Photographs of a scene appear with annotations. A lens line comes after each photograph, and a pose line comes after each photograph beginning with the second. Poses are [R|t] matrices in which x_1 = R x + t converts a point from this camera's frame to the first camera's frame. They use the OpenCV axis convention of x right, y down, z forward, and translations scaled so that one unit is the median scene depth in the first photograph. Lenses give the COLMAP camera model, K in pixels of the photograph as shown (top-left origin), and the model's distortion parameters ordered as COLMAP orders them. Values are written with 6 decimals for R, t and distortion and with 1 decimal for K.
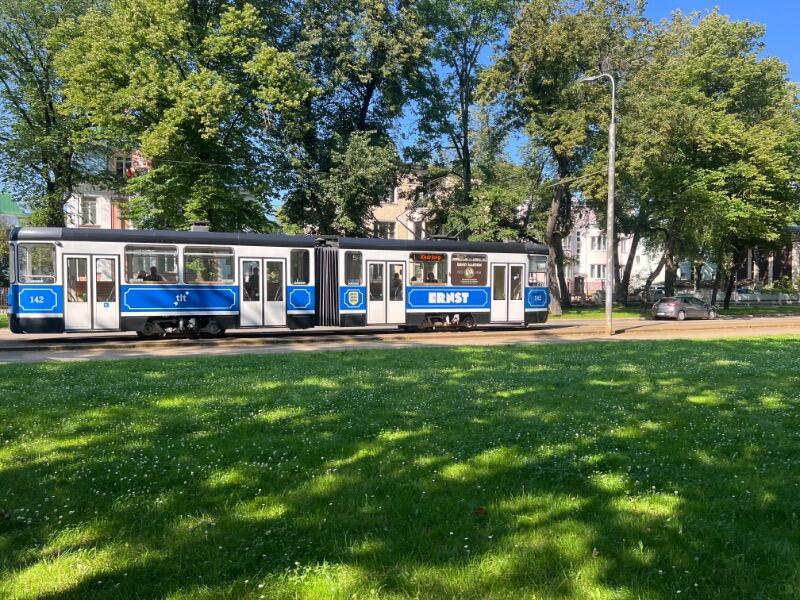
lens RADIAL K [[598.9, 0, 413.9], [0, 598.9, 300.6], [0, 0, 1]] dist [0.052368, -0.094319]
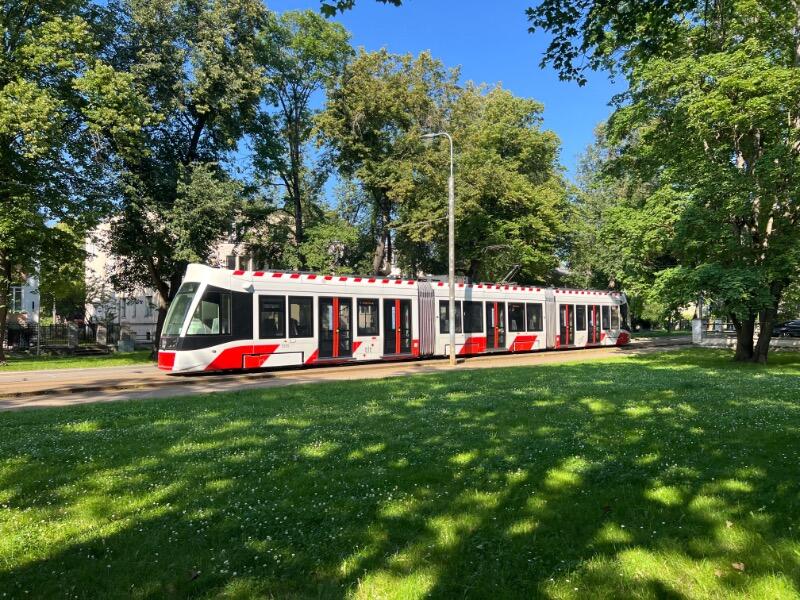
lens RADIAL K [[598.9, 0, 413.9], [0, 598.9, 300.6], [0, 0, 1]] dist [0.052368, -0.094319]
pose [[0.928008, 0.000527, 0.372561, -0.116894], [0.021951, 0.998184, -0.056091, 0.000201], [-0.371914, 0.060231, 0.926311, -0.004947]]
